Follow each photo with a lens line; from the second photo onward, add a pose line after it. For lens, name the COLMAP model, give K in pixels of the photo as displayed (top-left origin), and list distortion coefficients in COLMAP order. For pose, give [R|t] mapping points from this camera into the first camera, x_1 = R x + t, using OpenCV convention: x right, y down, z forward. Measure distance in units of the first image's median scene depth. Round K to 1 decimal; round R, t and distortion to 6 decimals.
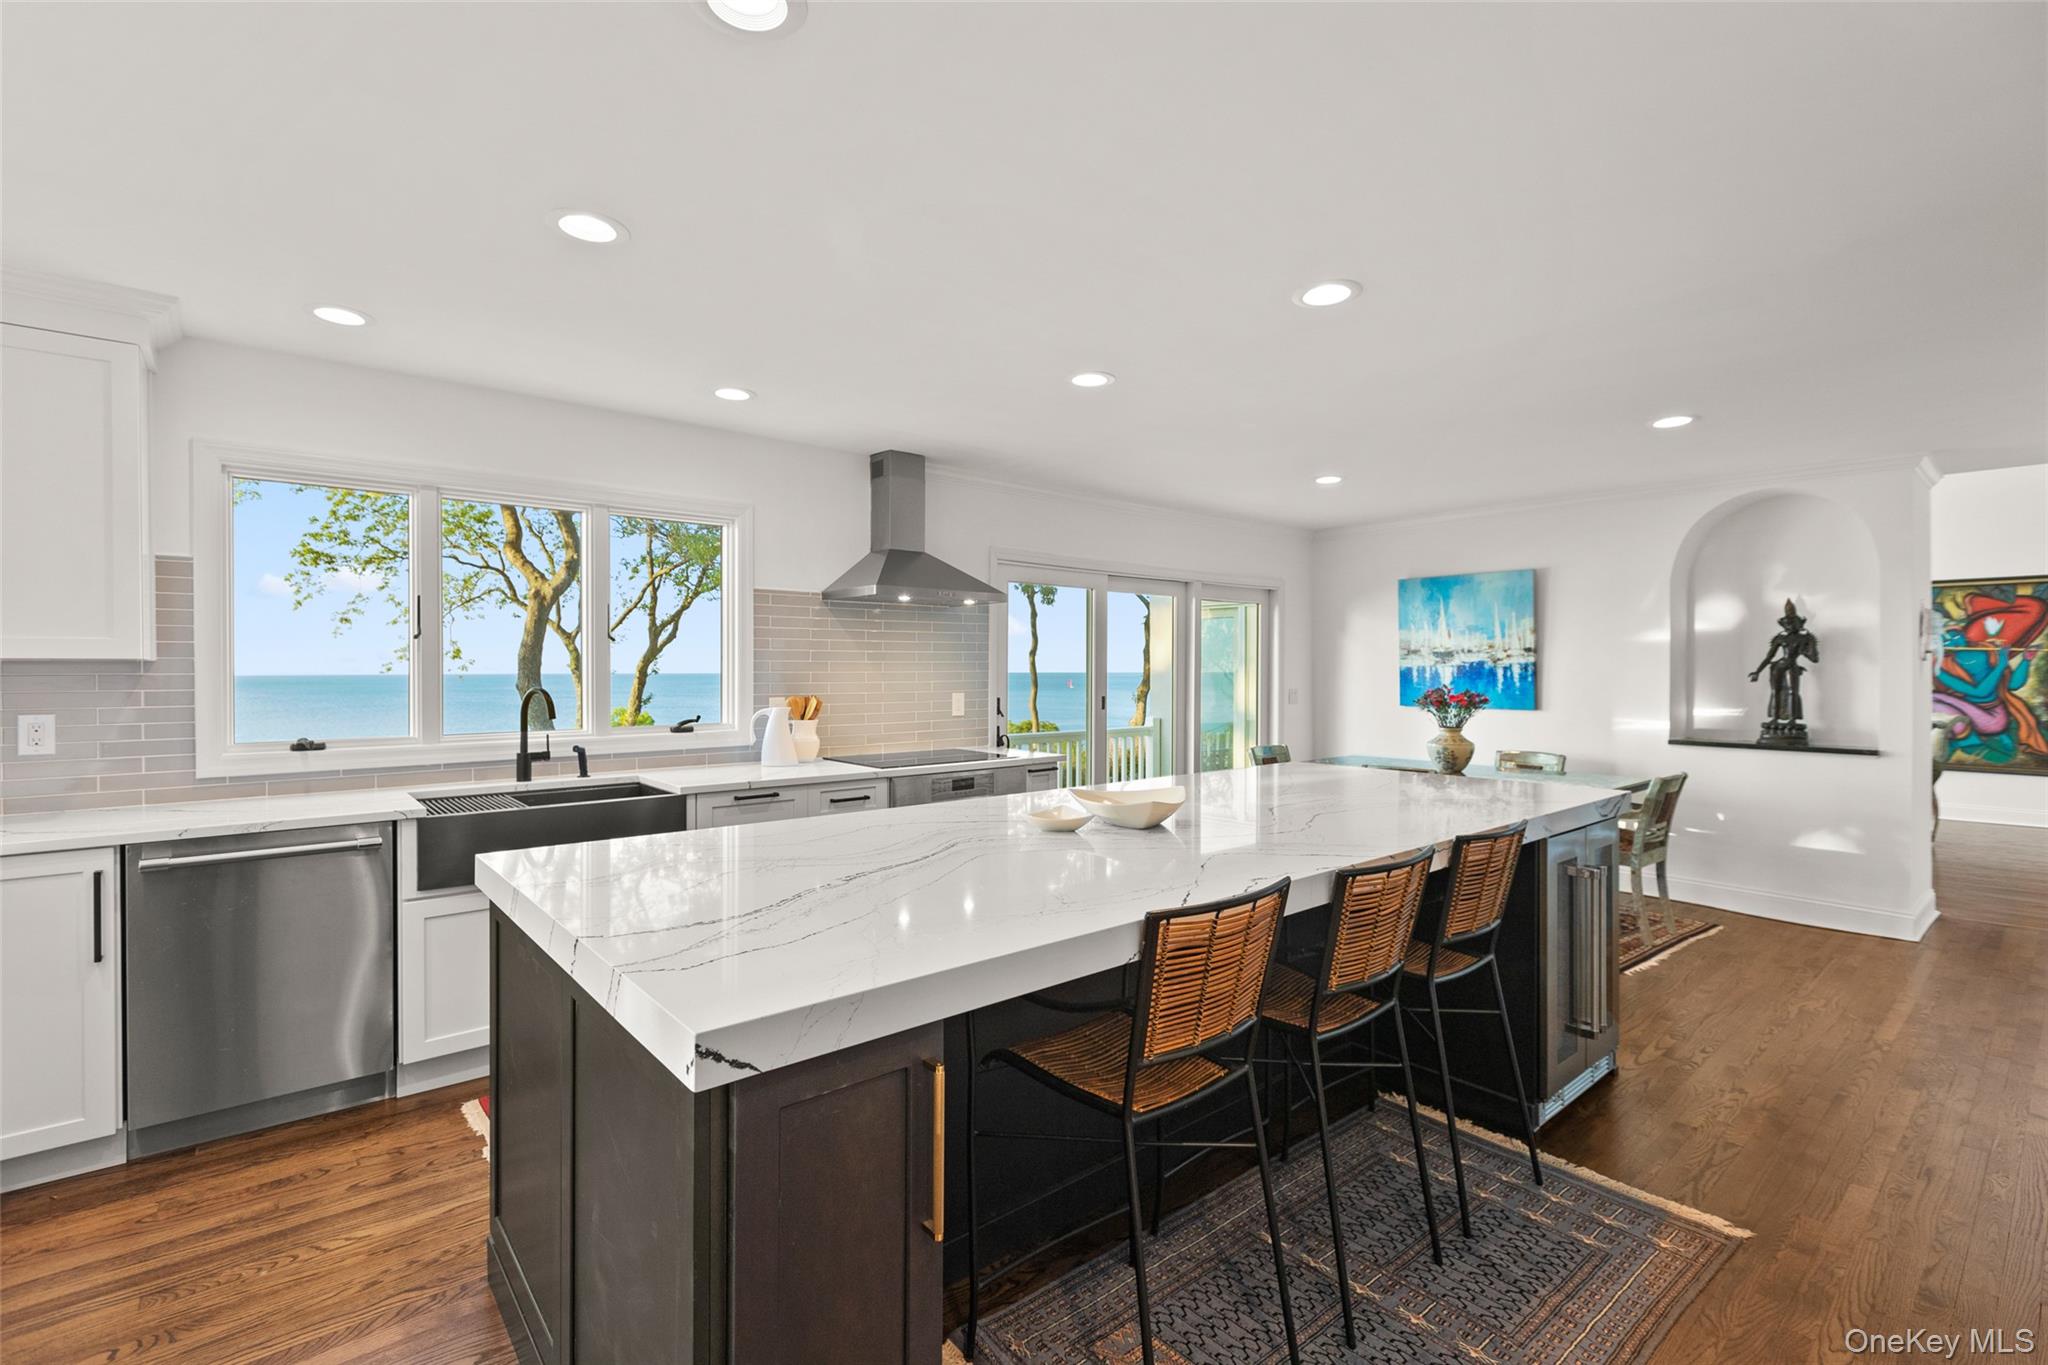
lens RADIAL K [[921.3, 0, 1014.3], [0, 921.3, 685.9], [0, 0, 1]] dist [-0.002378, 0.002404]
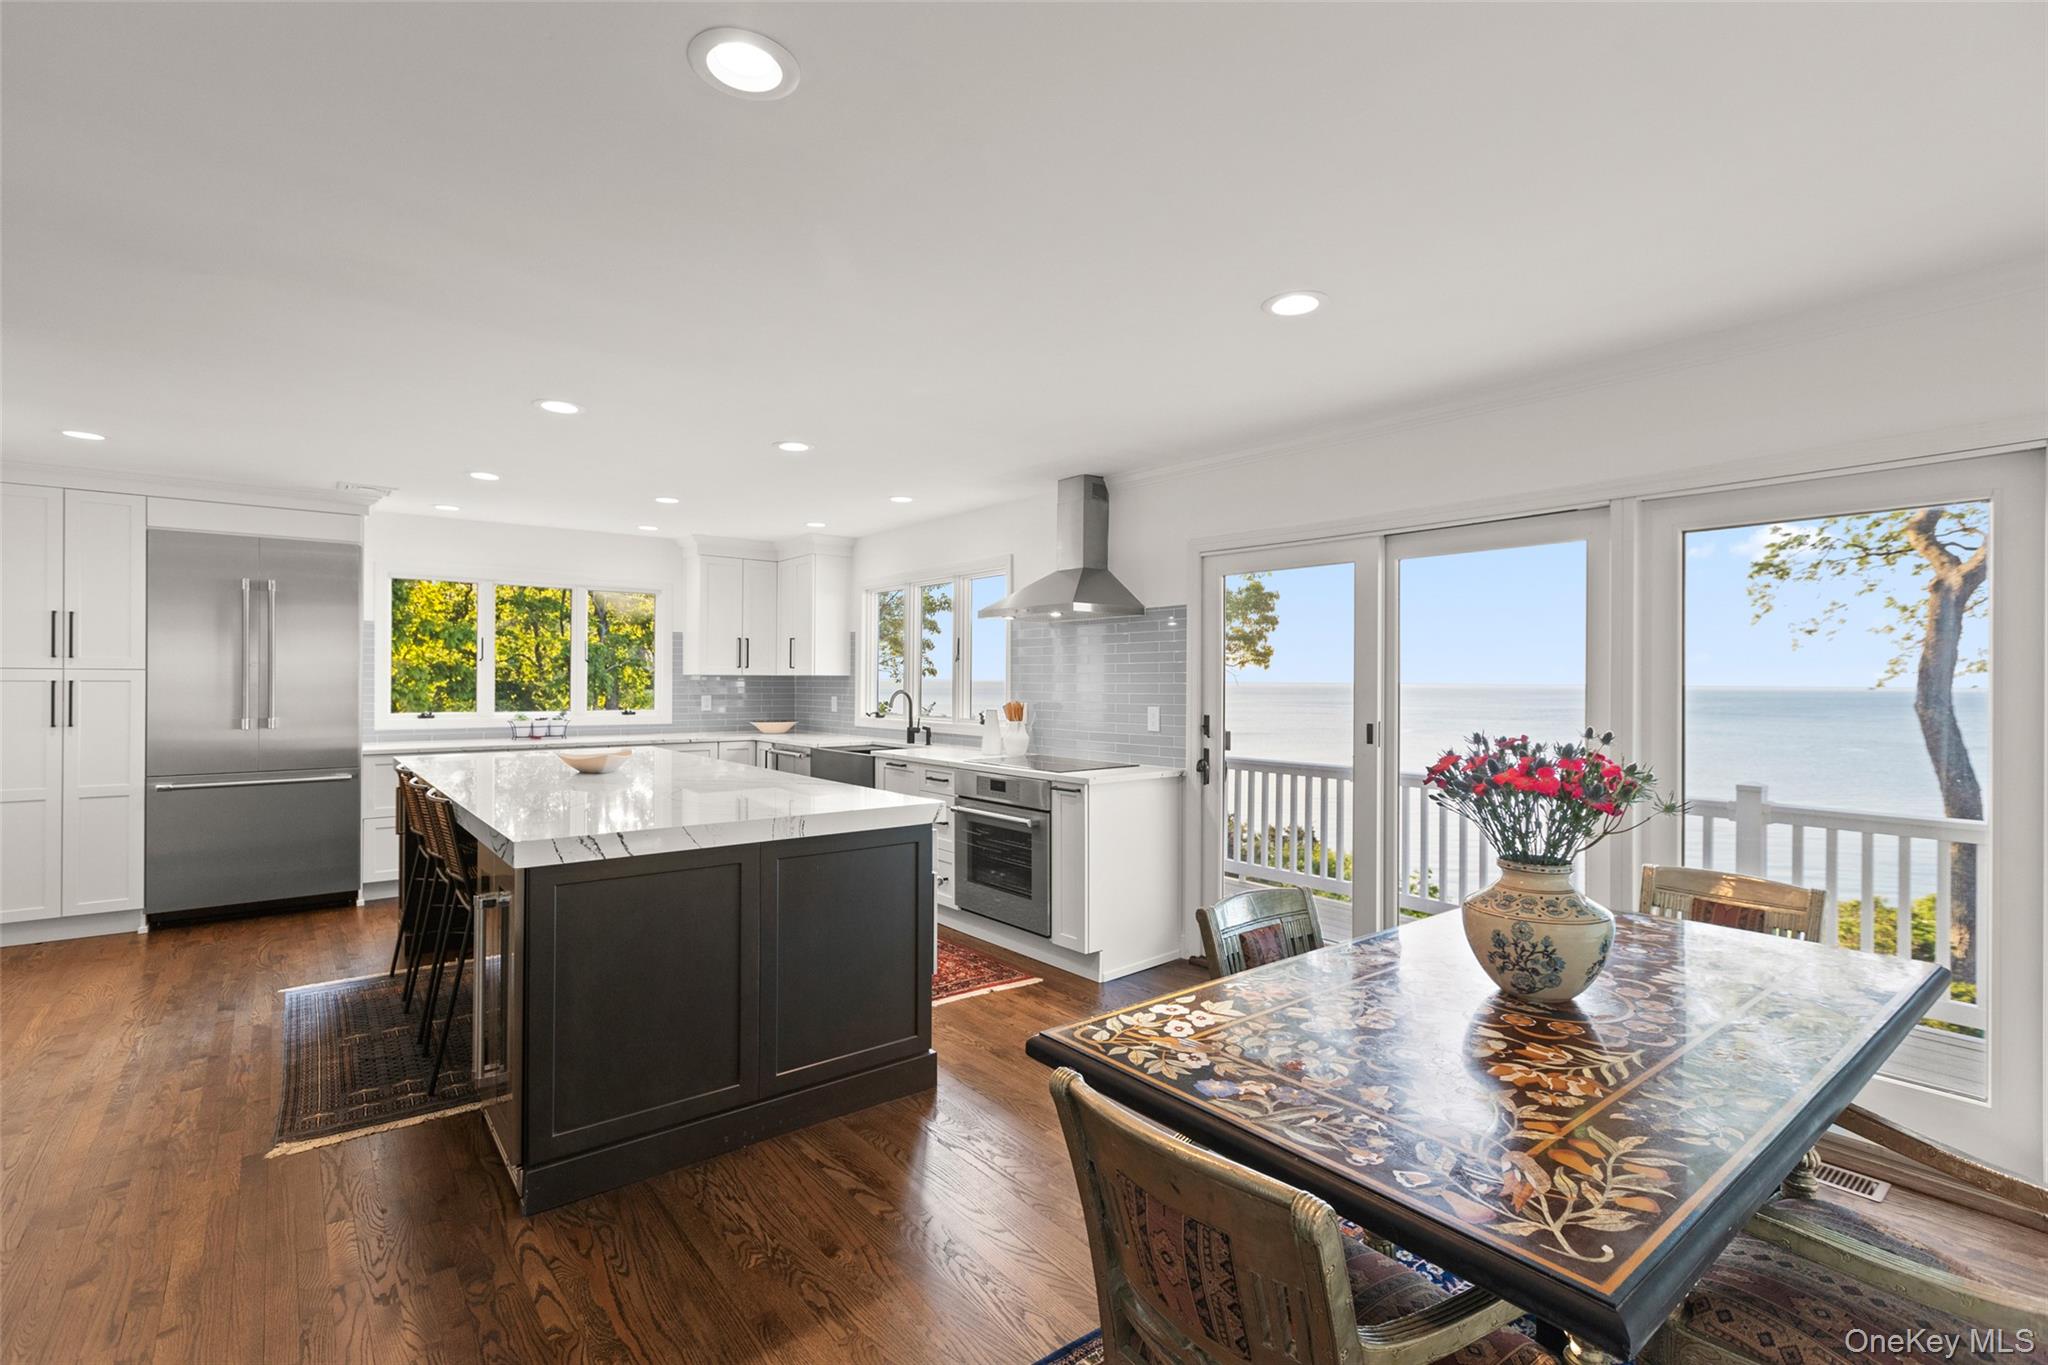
lens RADIAL K [[921.3, 0, 1006.9], [0, 921.3, 677.4], [0, 0, 1]] dist [-0.002378, 0.002404]
pose [[-0.027885, -0.003577, -0.999605, 0.843671], [-0.023260, 0.999725, -0.002928, -0.015114], [0.999340, 0.023169, -0.027961, 0.848641]]
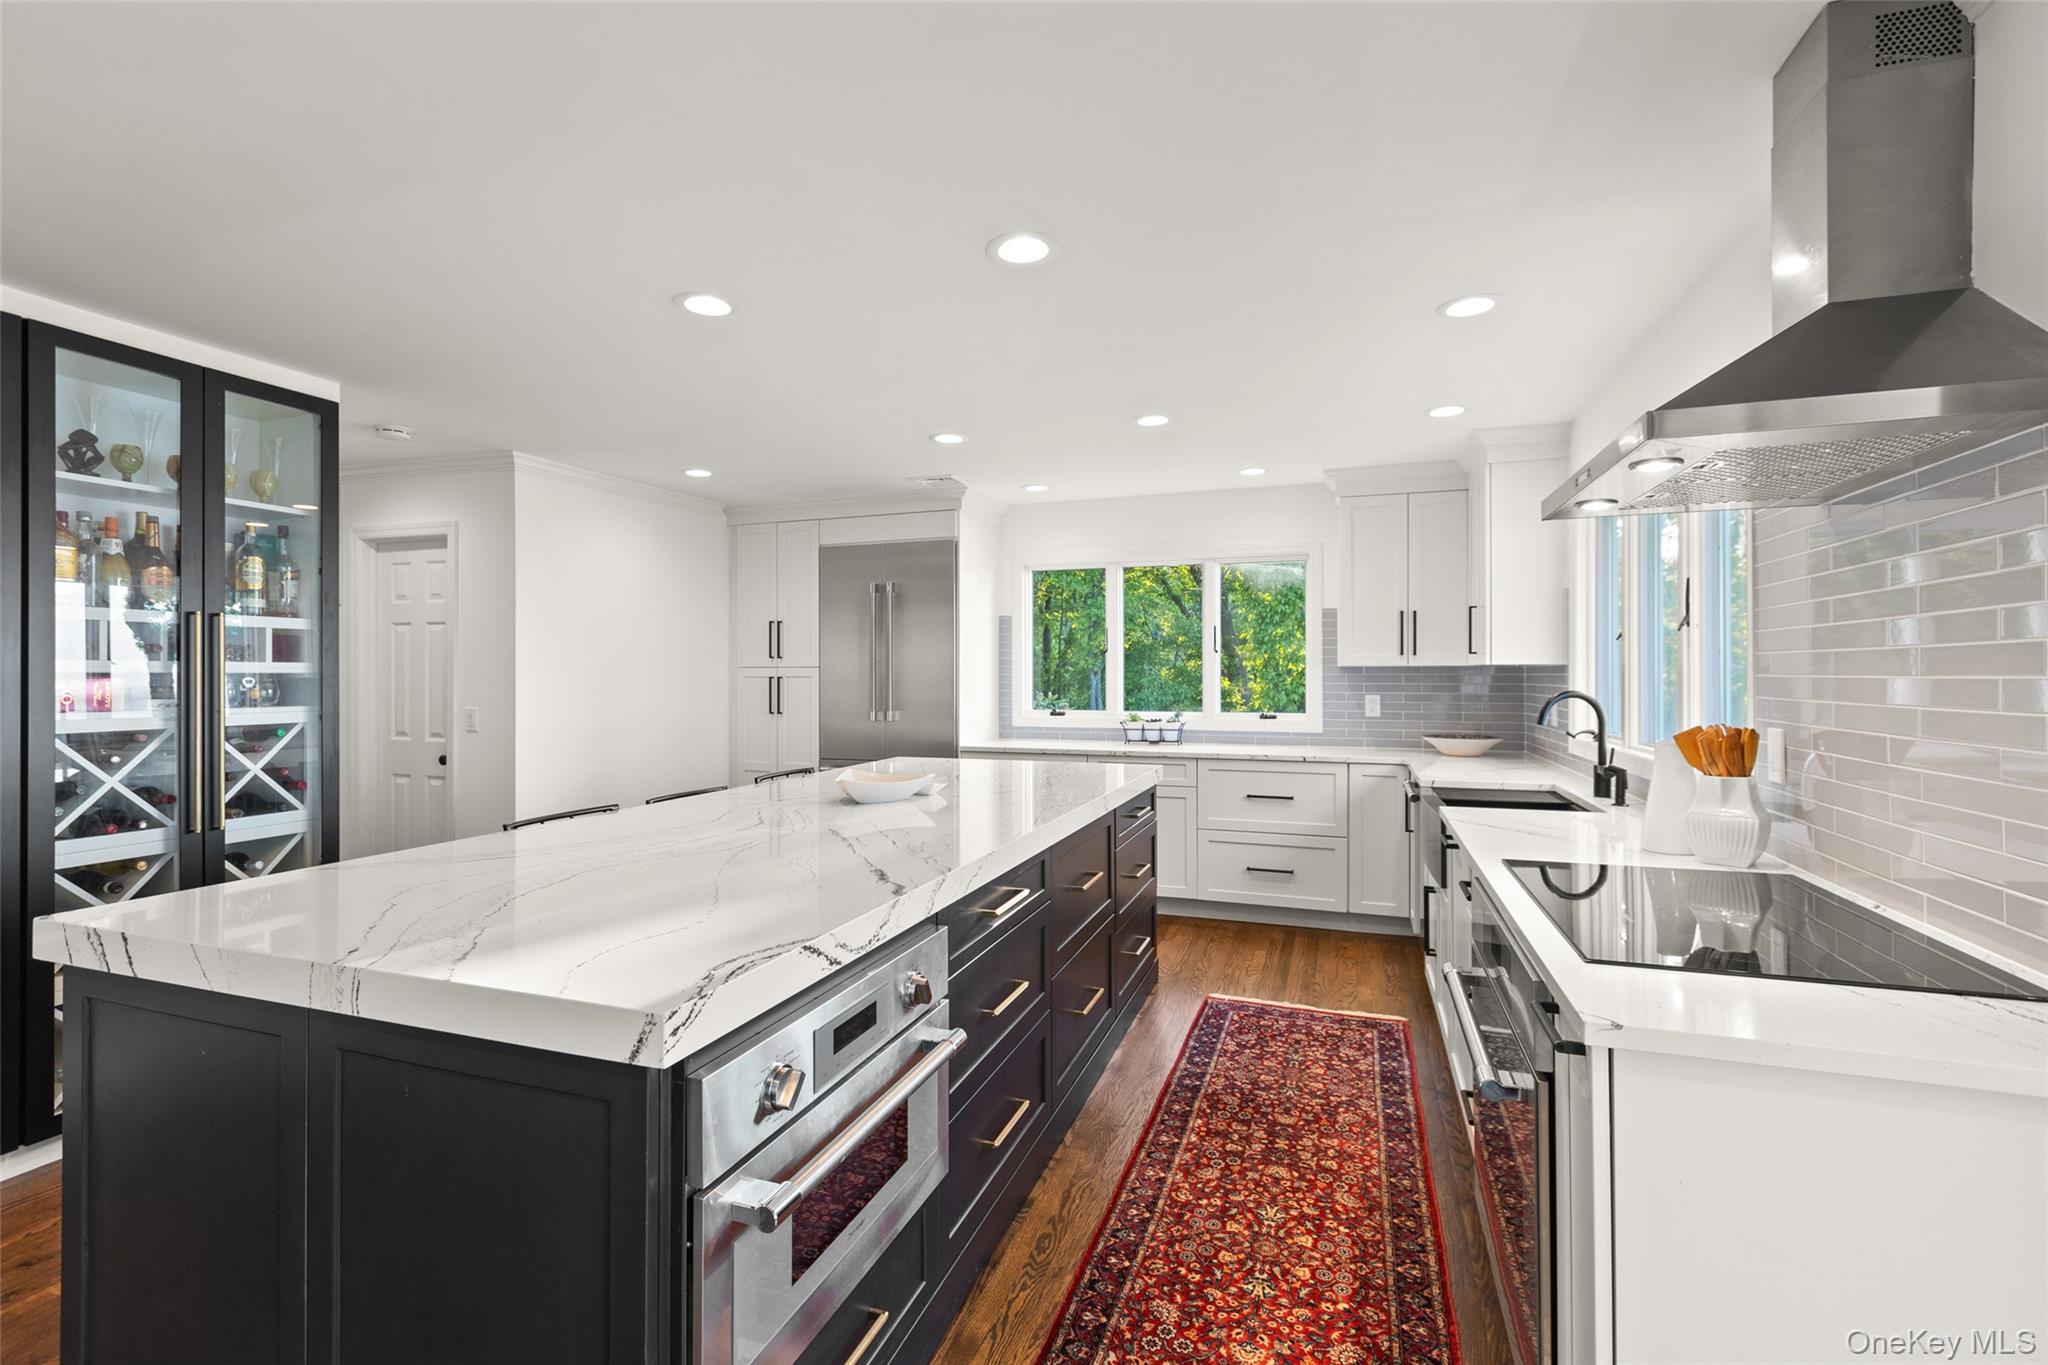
lens RADIAL K [[921.3, 0, 1017.0], [0, 921.3, 673.9], [0, 0, 1]] dist [-0.002378, 0.002404]
pose [[-0.862677, 0.001816, -0.505752, 0.280250], [-0.008180, 0.999813, 0.017543, -0.018535], [0.505690, 0.019271, -0.862500, 1.018595]]
